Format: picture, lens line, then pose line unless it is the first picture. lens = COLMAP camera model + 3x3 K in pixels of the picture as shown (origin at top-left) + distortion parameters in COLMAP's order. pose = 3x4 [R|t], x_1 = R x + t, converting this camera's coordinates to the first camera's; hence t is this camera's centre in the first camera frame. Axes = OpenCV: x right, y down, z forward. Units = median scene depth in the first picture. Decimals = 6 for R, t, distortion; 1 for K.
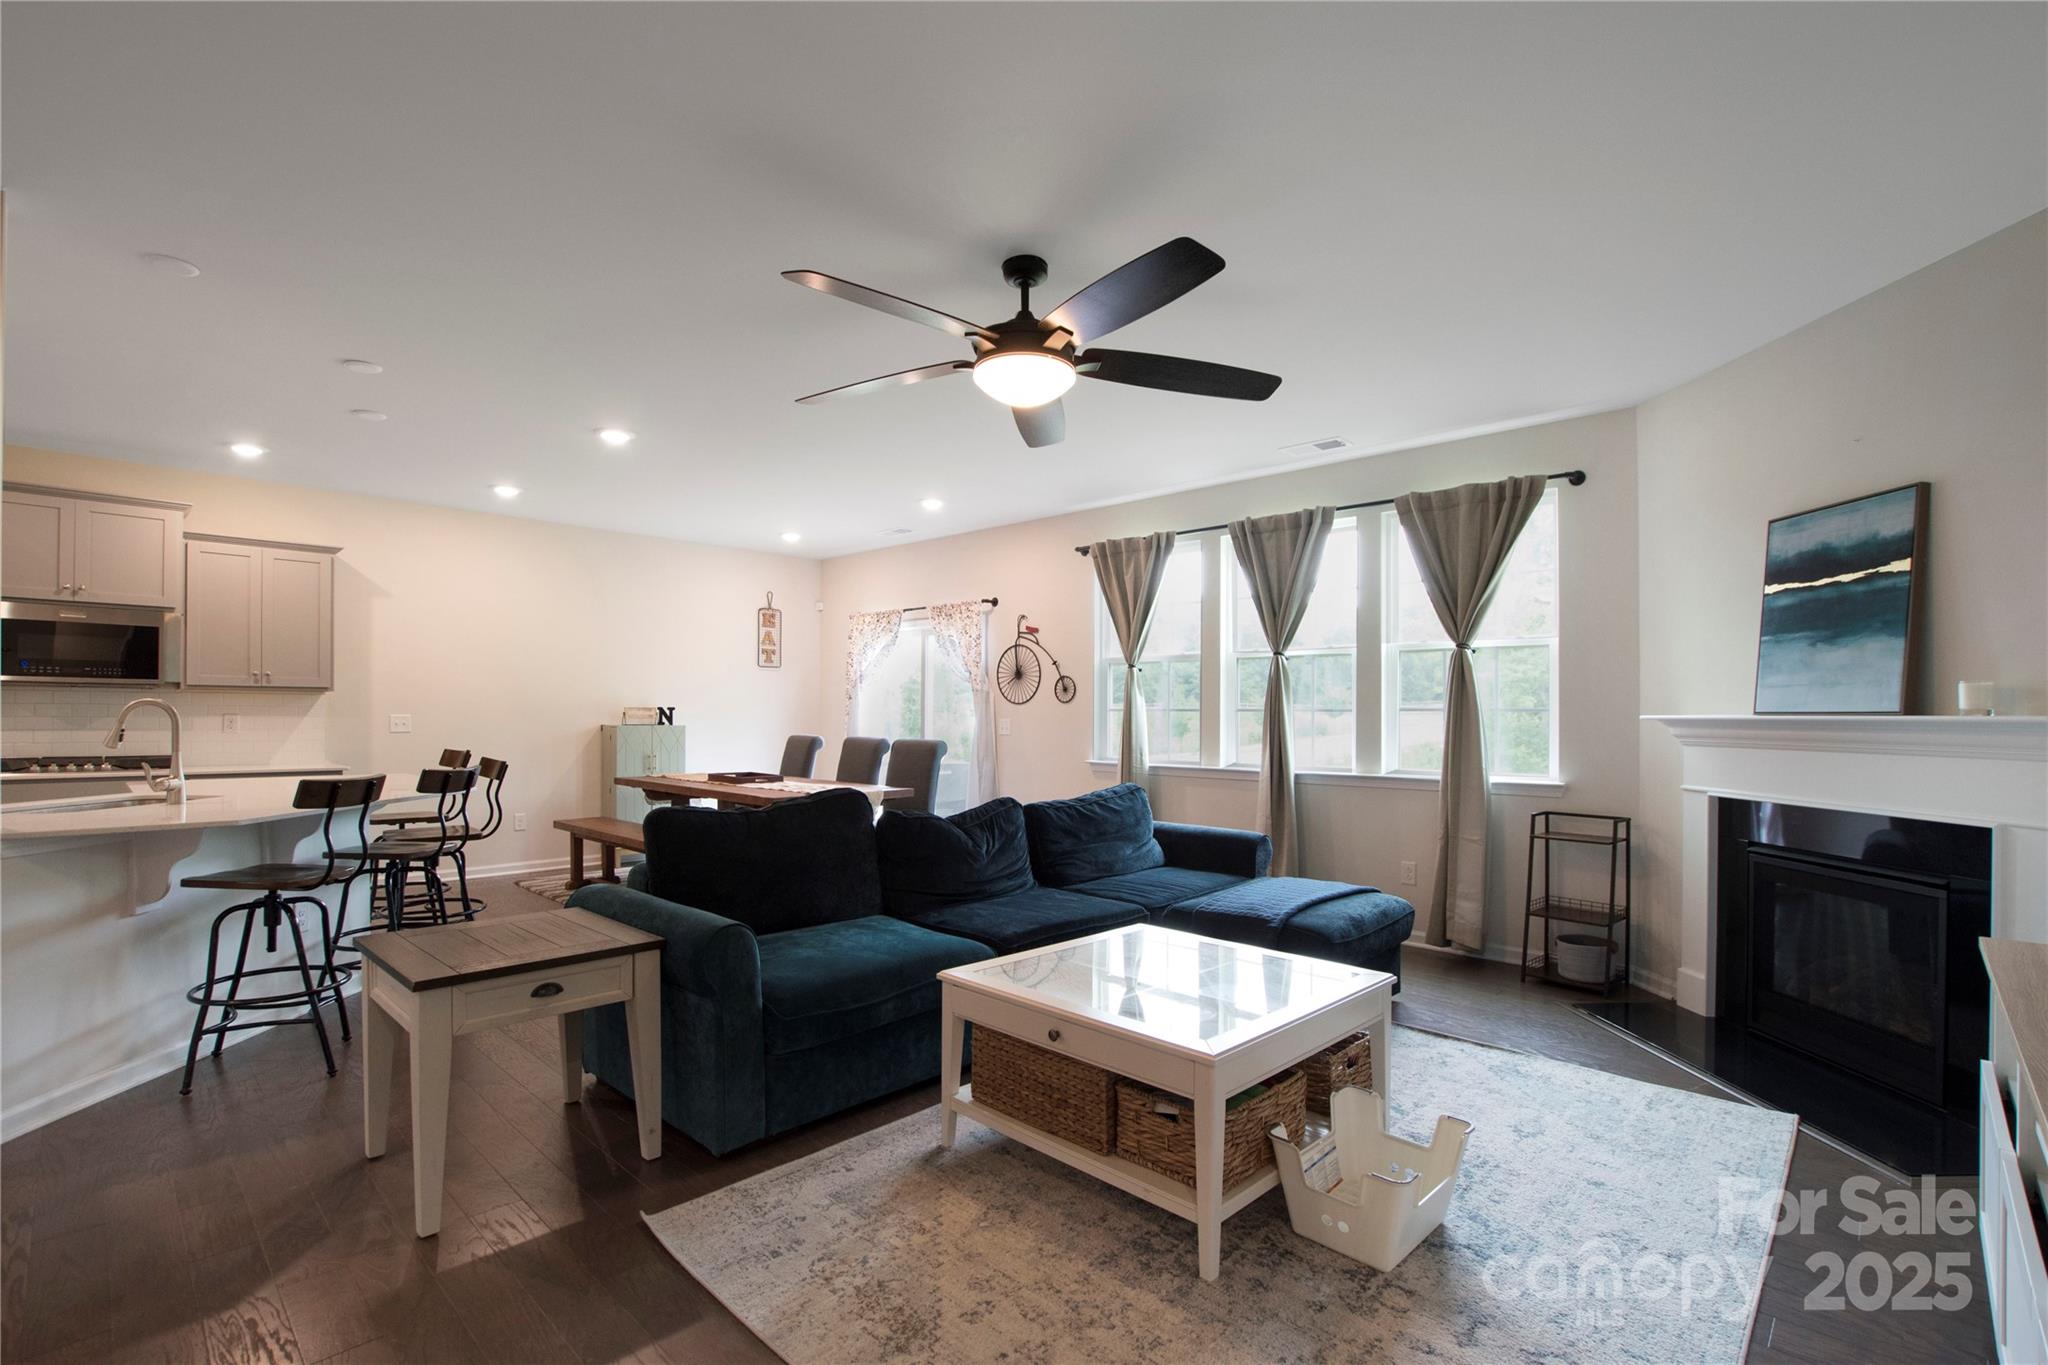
lens RADIAL K [[912.9, 0, 995.5], [0, 912.9, 709.3], [0, 0, 1]] dist [-0.022634, 0.000157]
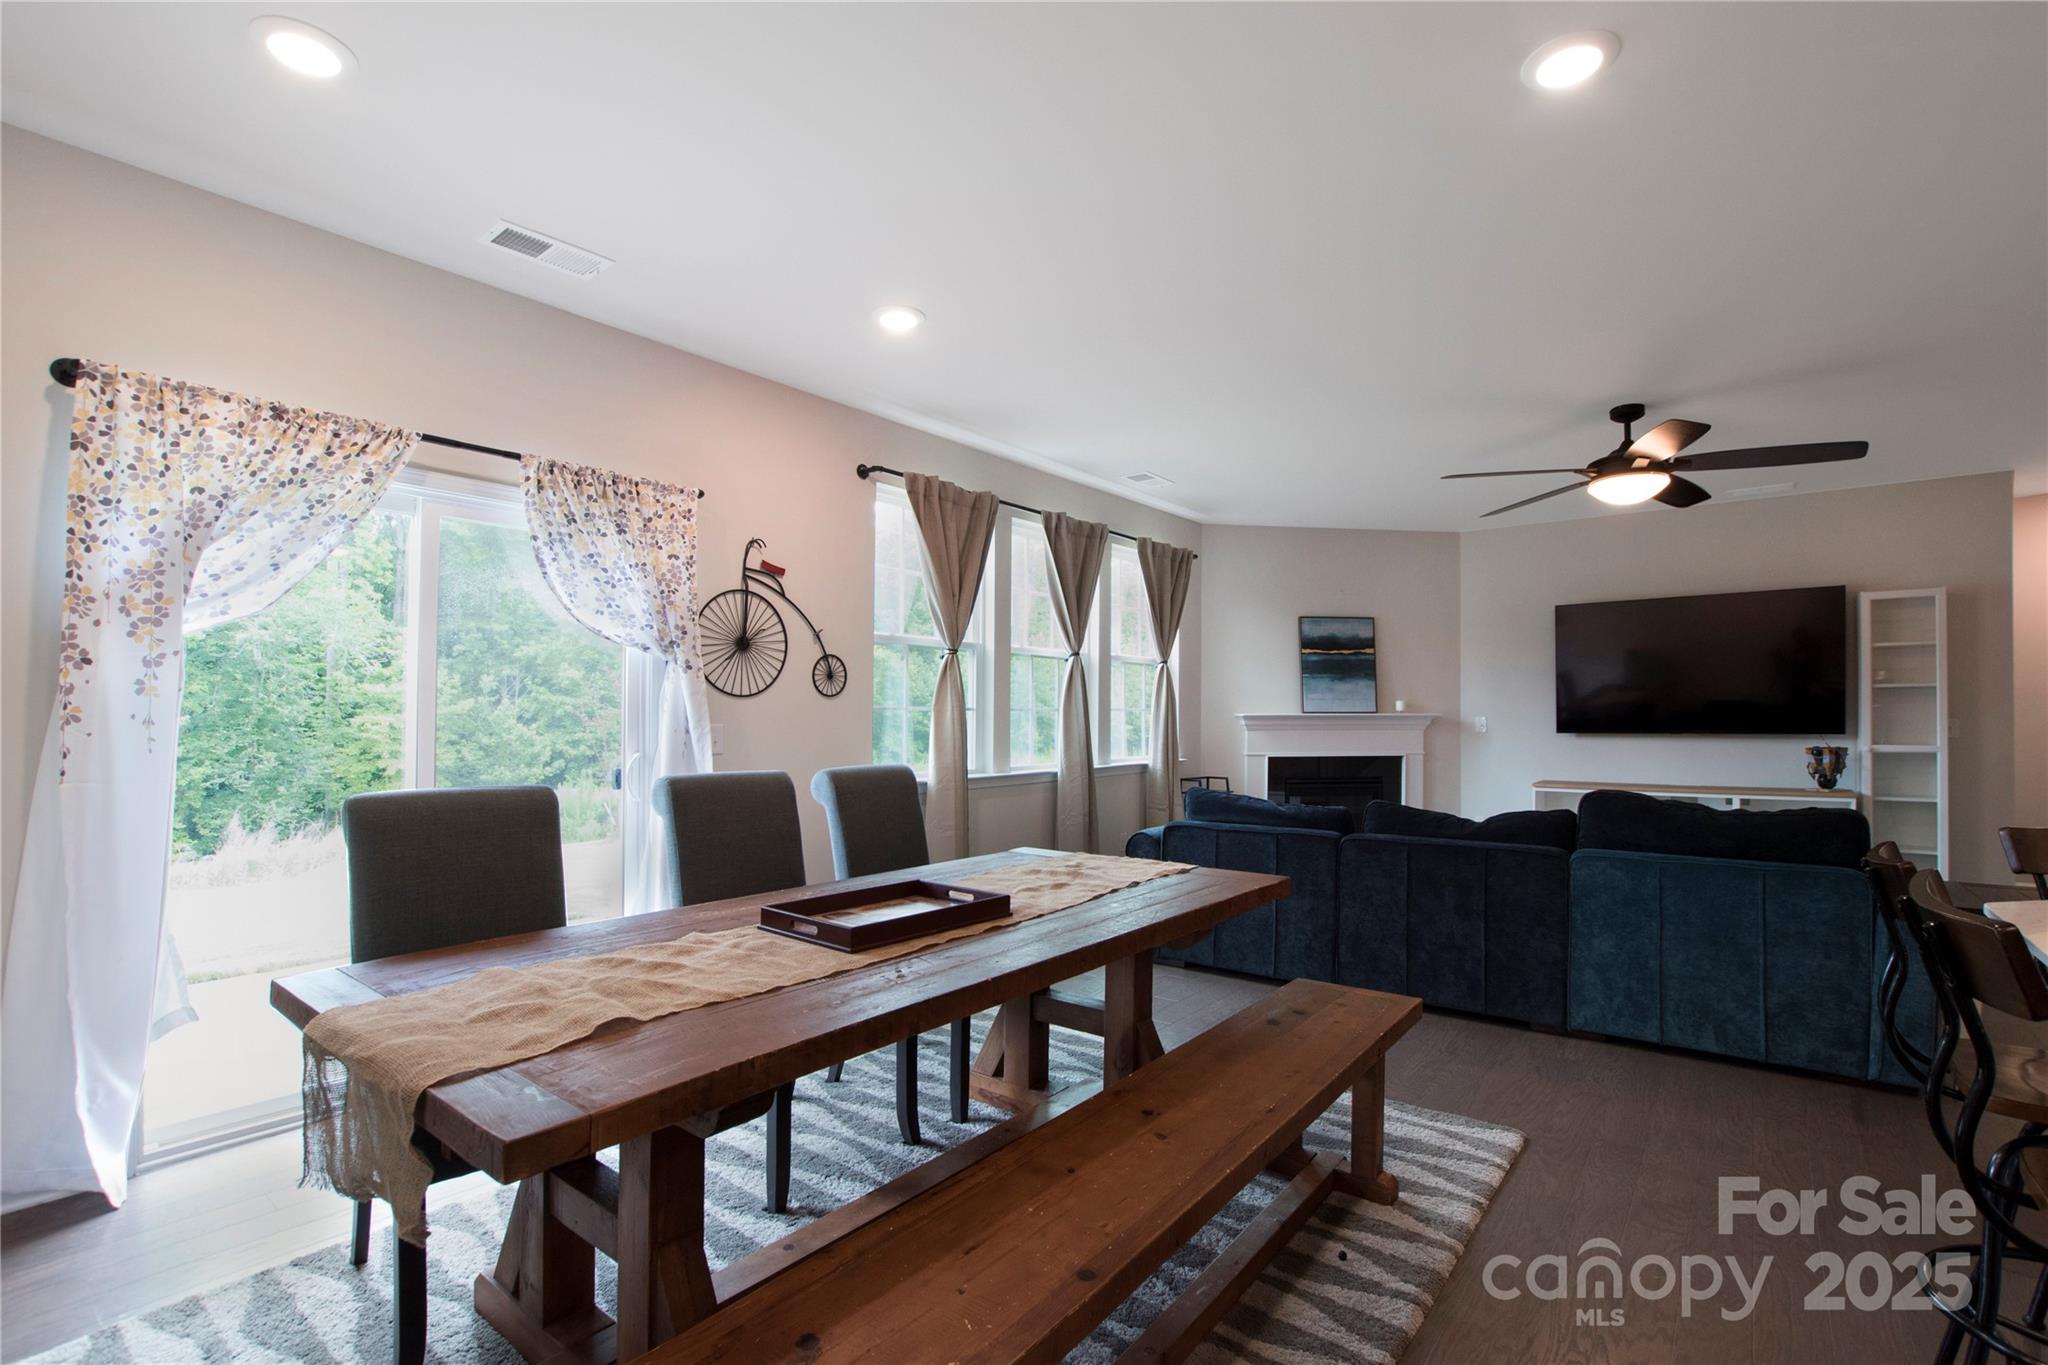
lens RADIAL K [[934.2, 0, 1013.5], [0, 934.2, 718.6], [0, 0, 1]] dist [-0.024646, 0.000228]
pose [[-0.103583, -0.008019, 0.994588, -0.834964], [-0.004145, 0.999962, 0.007630, 0.003462], [-0.994612, -0.003332, -0.103613, 1.345107]]
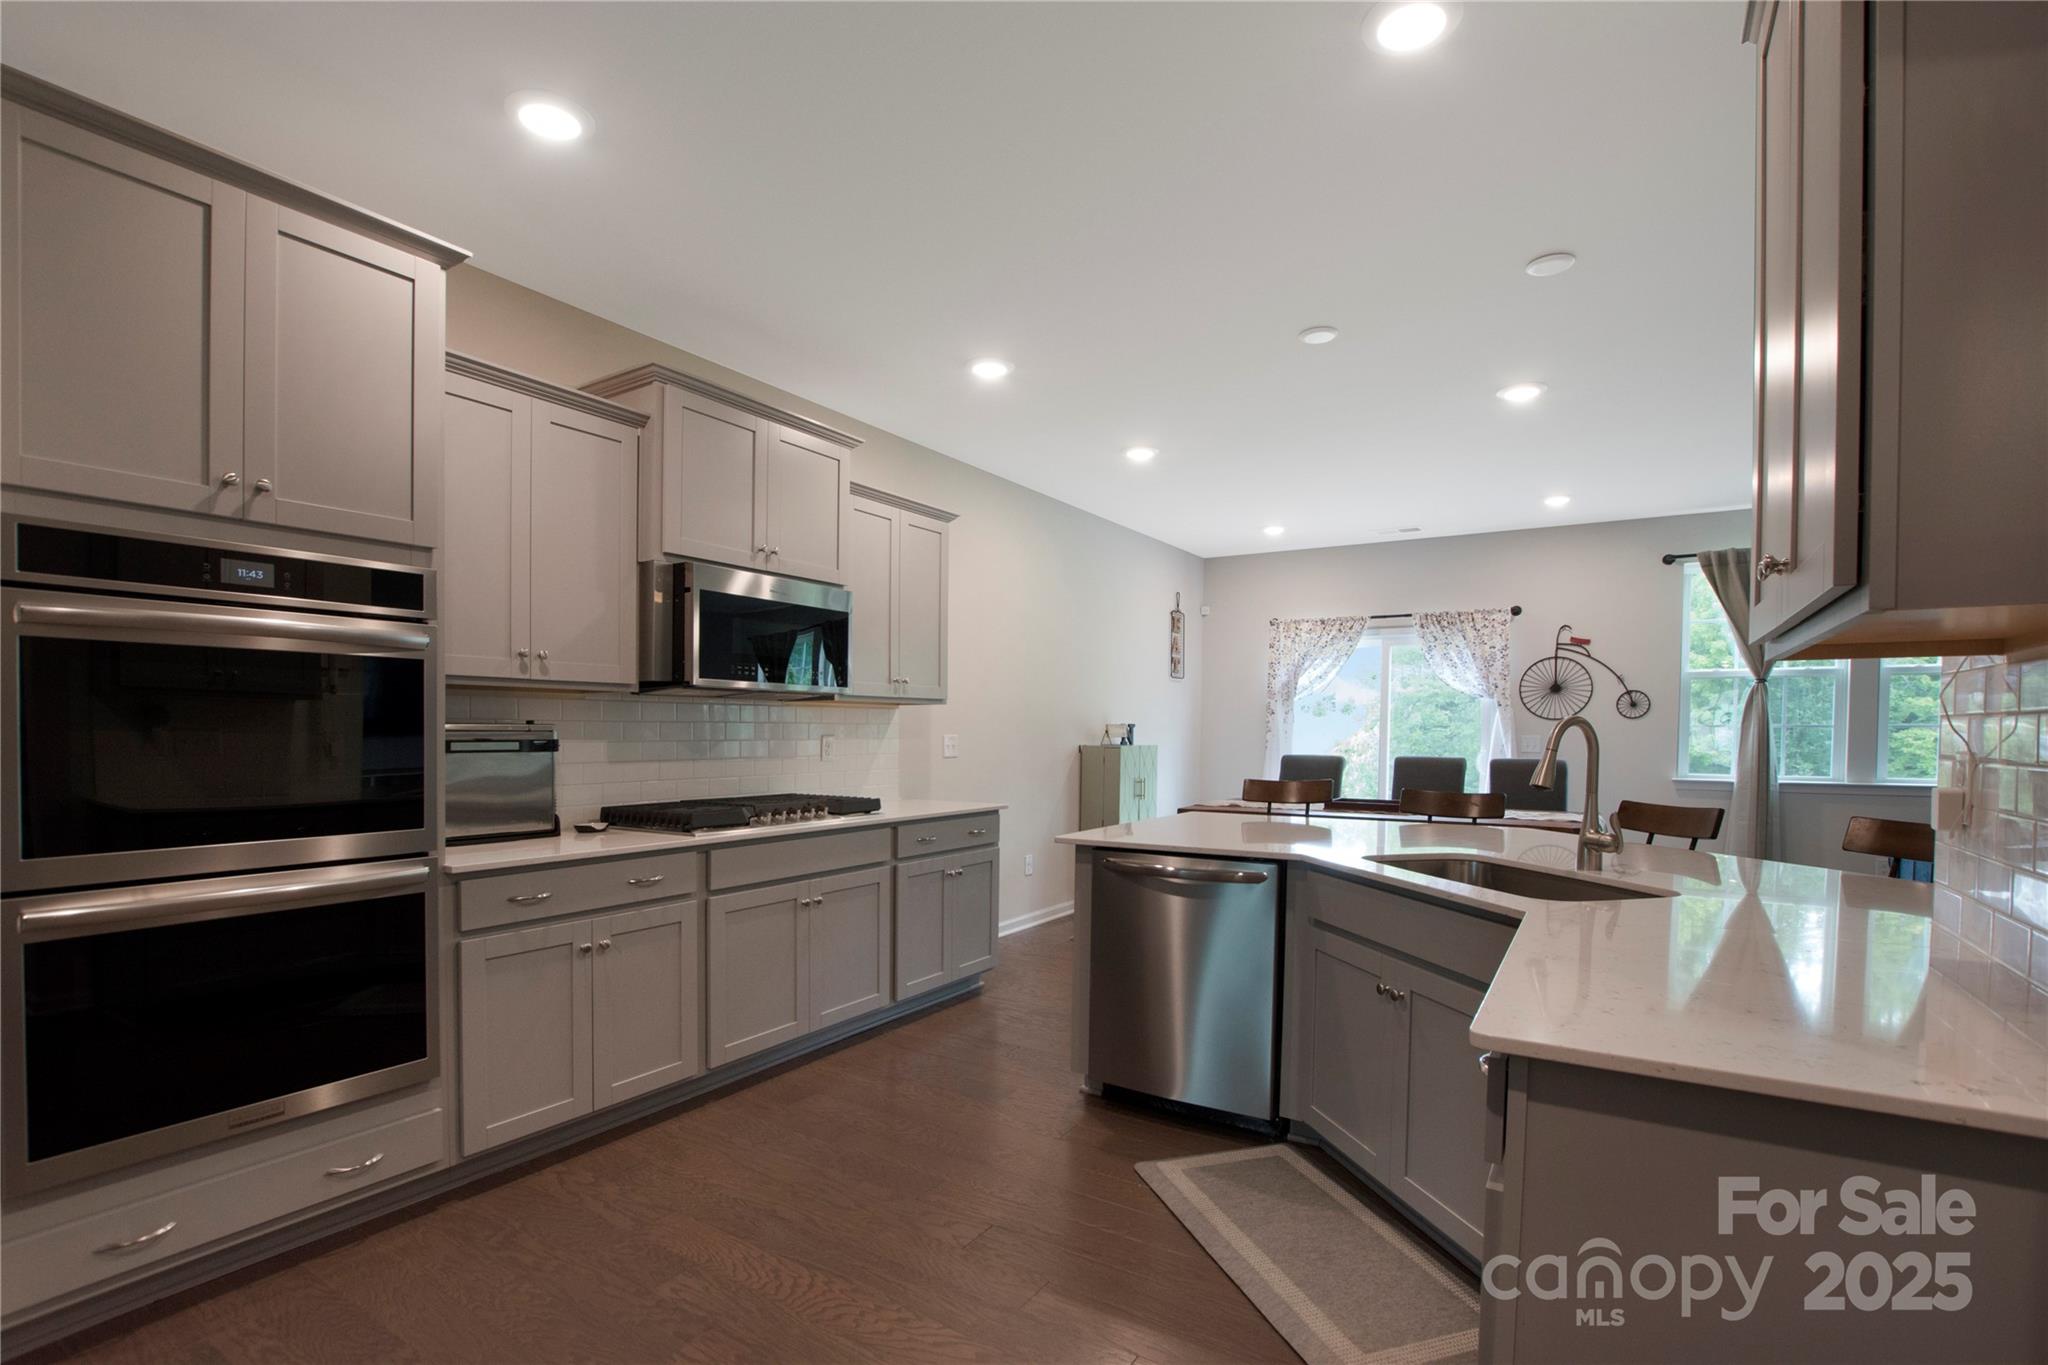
lens RADIAL K [[923.1, 0, 1034.3], [0, 923.1, 747.5], [0, 0, 1]] dist [0.000428, -0.000089]
pose [[0.974602, -0.007463, 0.223820, -1.067654], [0.001327, 0.999620, 0.027550, -0.006664], [-0.223941, -0.026554, 0.974241, 0.290806]]
